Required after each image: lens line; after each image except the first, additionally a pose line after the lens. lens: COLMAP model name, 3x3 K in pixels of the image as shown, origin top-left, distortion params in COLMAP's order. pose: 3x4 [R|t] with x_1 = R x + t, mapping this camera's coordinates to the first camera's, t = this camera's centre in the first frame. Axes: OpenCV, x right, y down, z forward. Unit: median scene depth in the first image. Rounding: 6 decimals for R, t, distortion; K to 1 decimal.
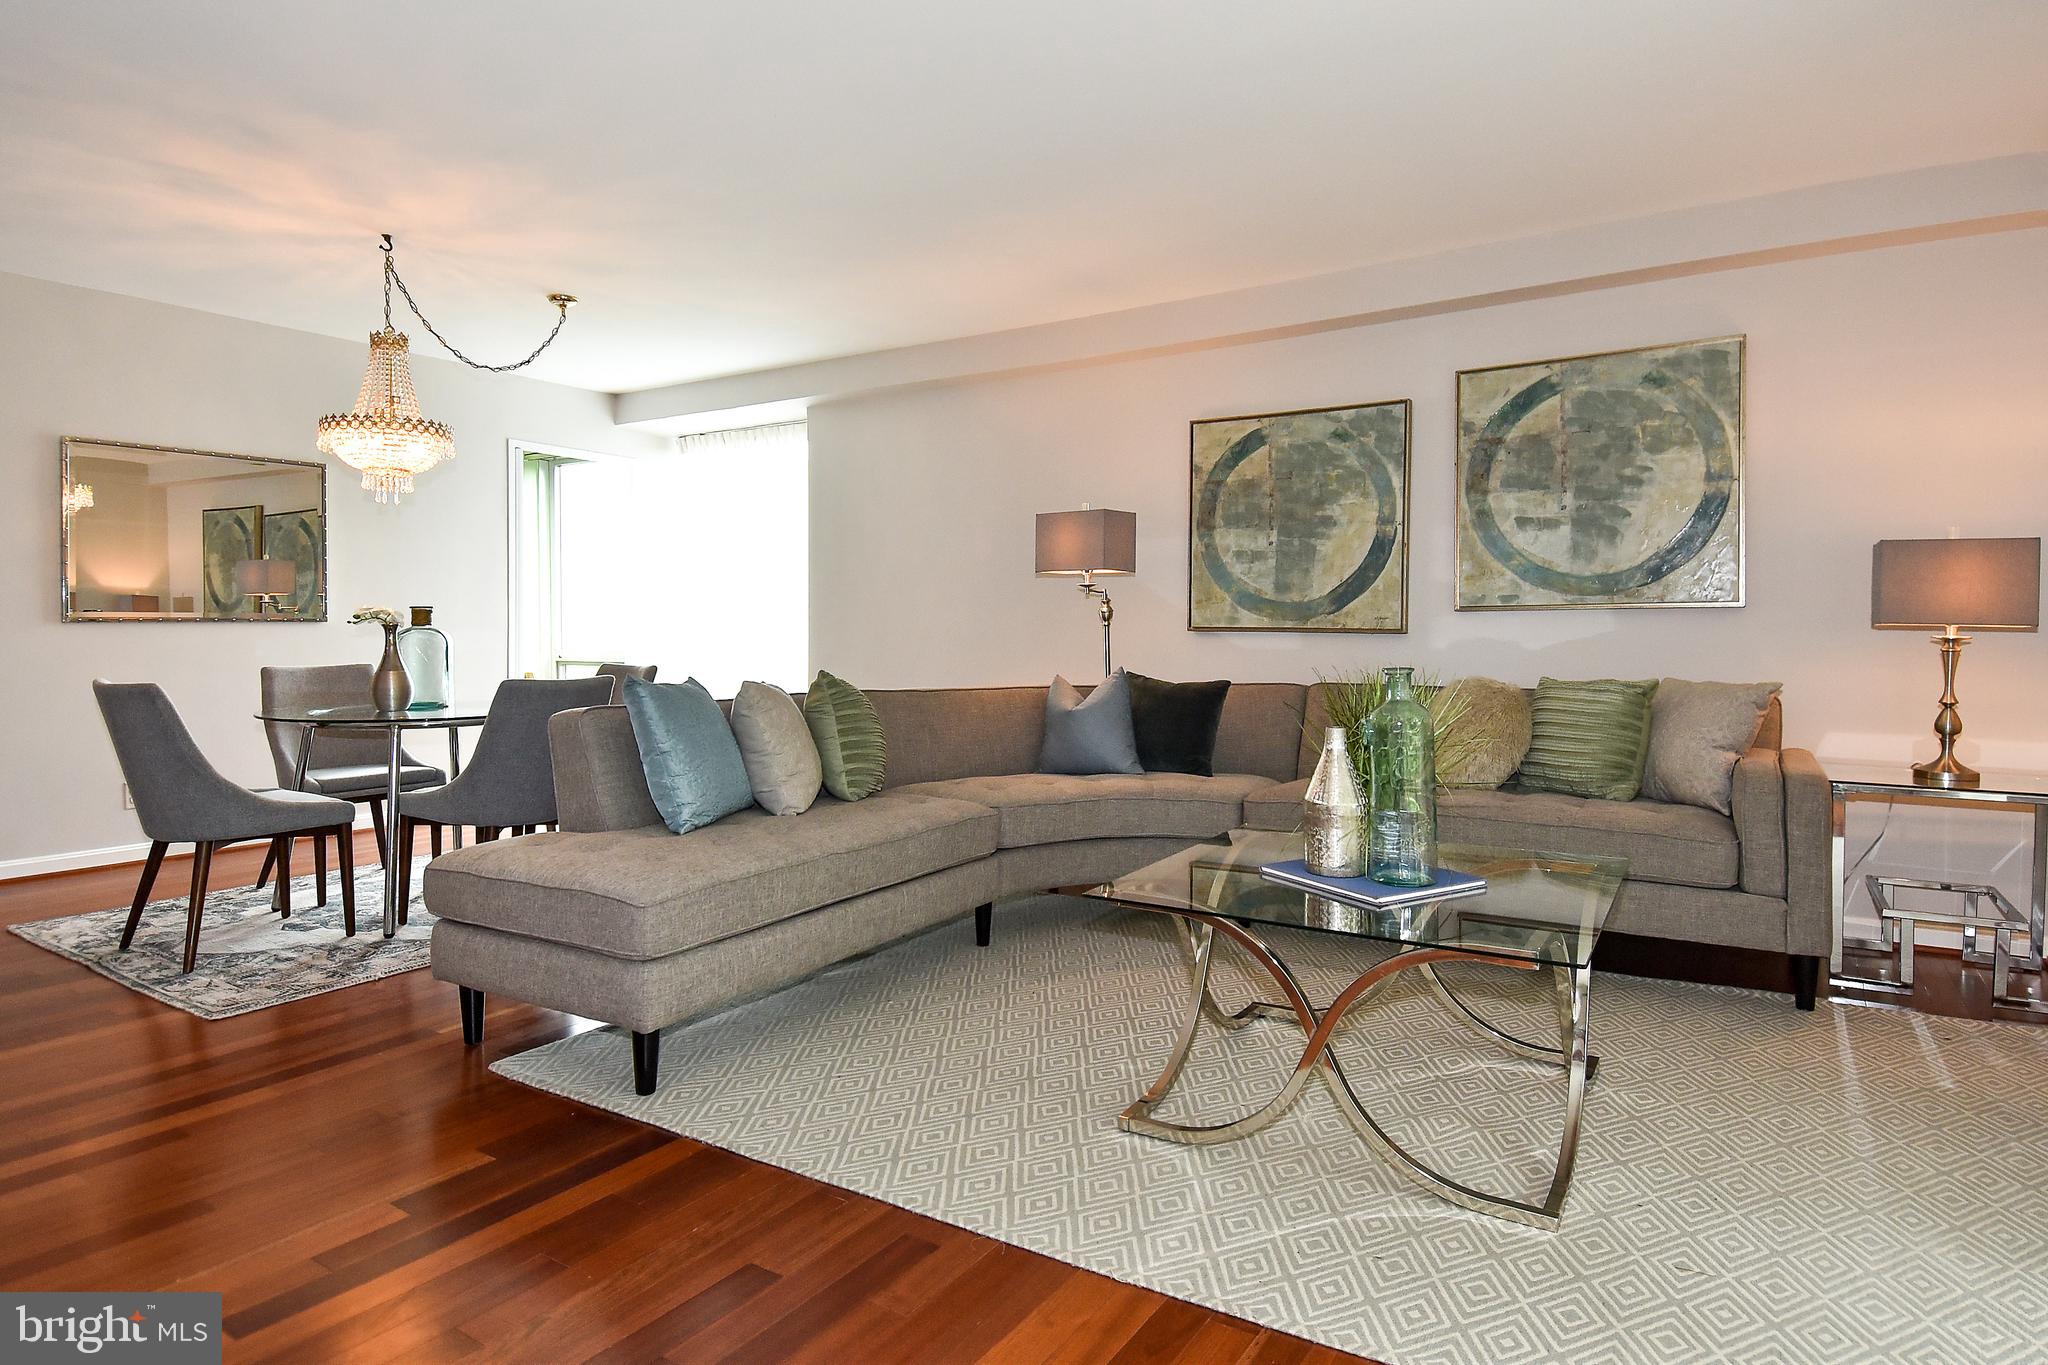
lens RADIAL K [[1122.0, 0, 1065.6], [0, 1122.0, 665.2], [0, 0, 1]] dist [0.028919, -0.029869]
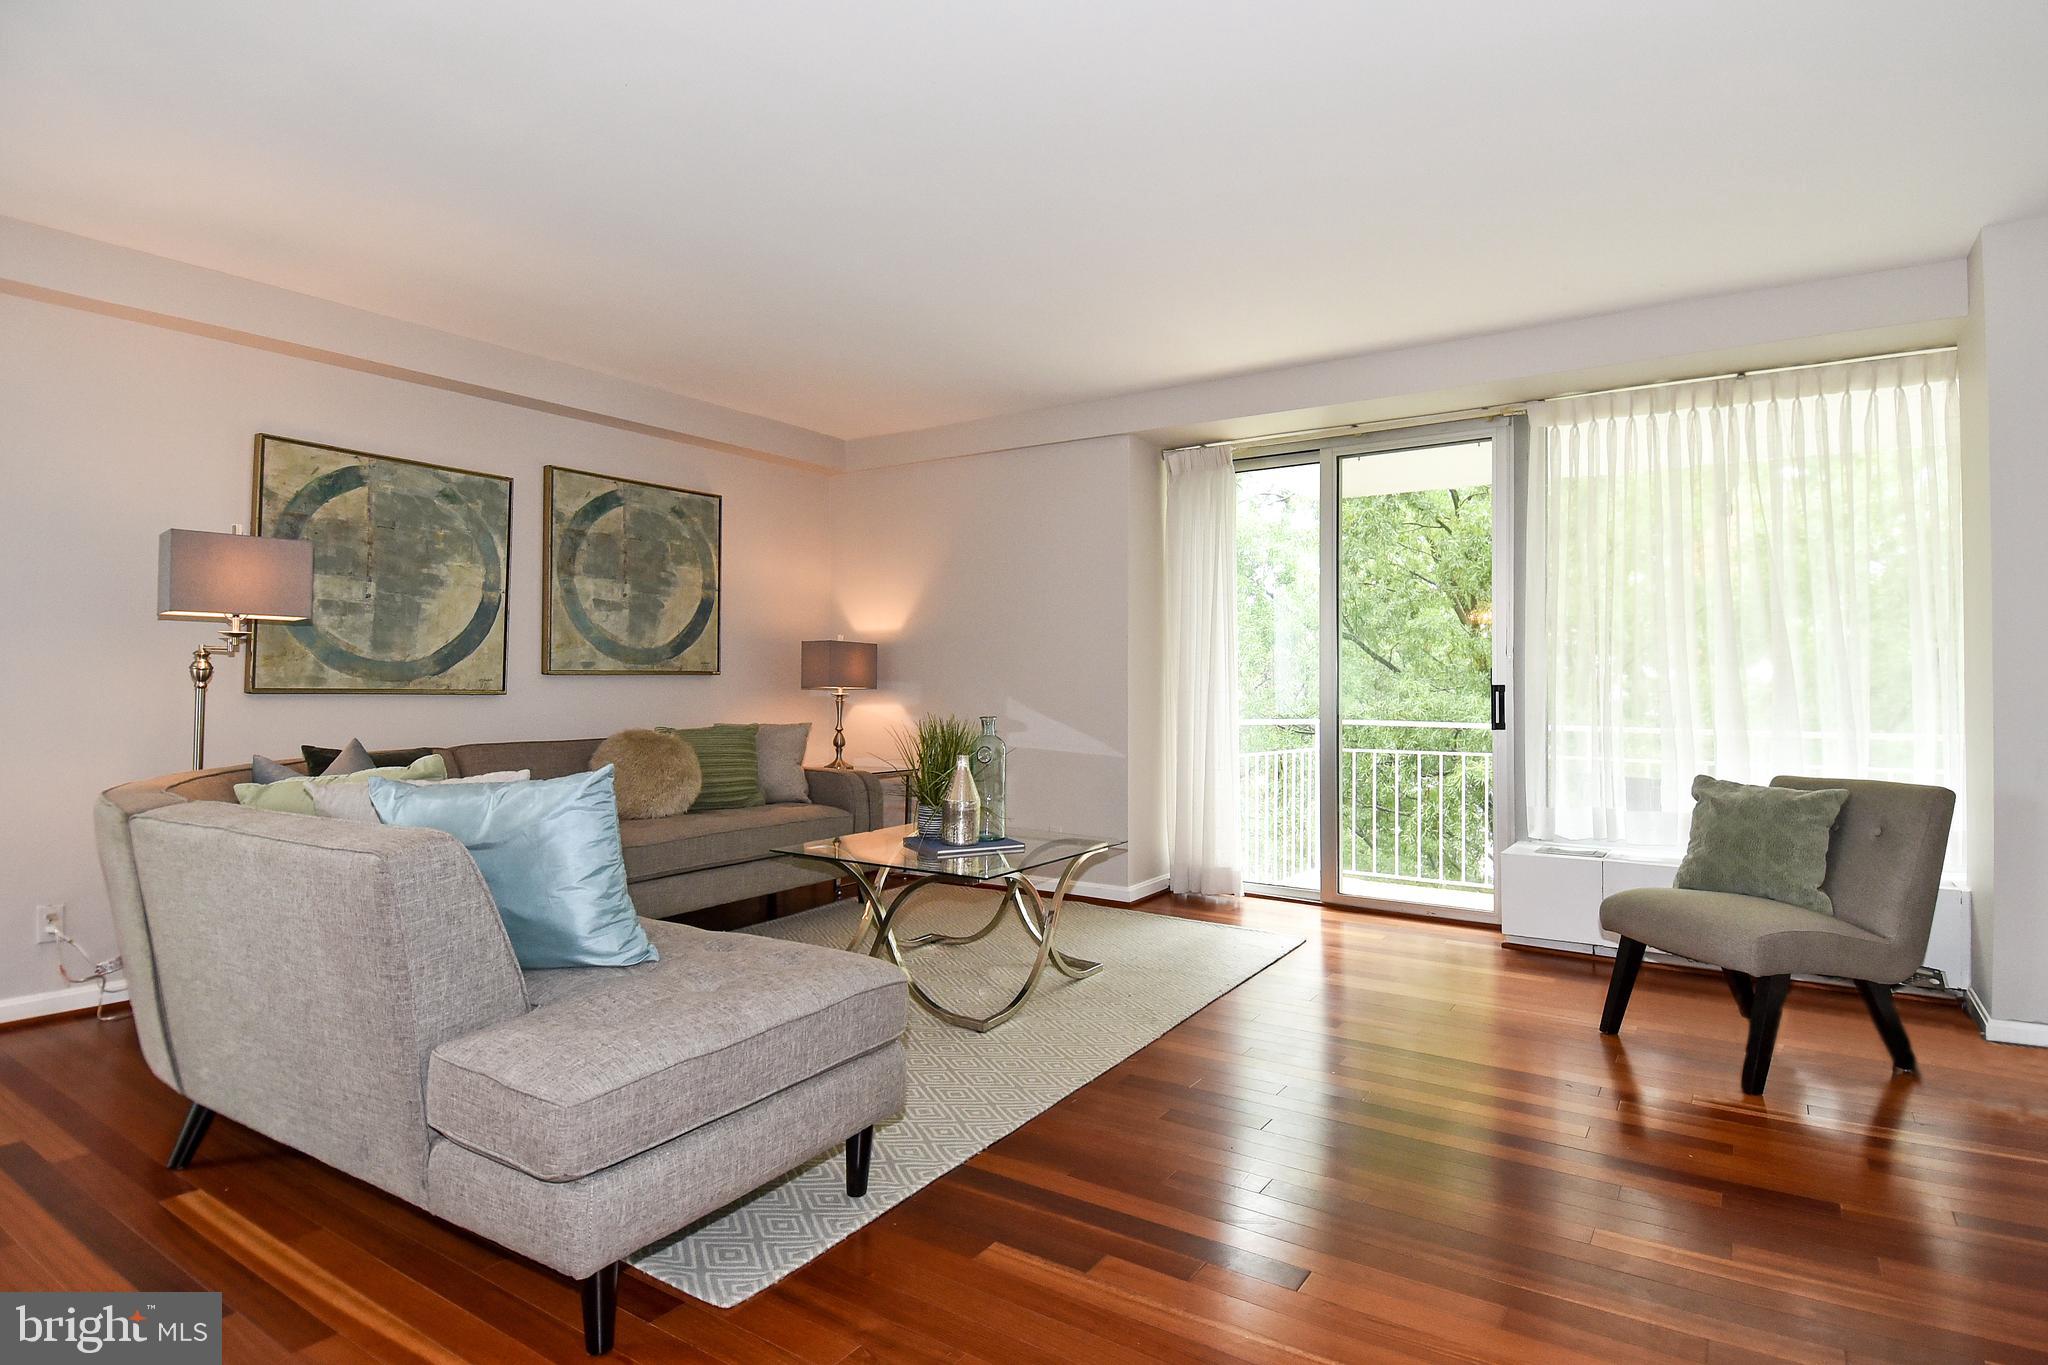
lens RADIAL K [[1051.4, 0, 1085.3], [0, 1051.4, 672.5], [0, 0, 1]] dist [0.000130, -0.001497]
pose [[-0.012038, 0.011028, 0.999867, -0.732885], [0.026964, 0.999579, -0.010700, -0.024510], [-0.999564, 0.026831, -0.012330, 0.478963]]
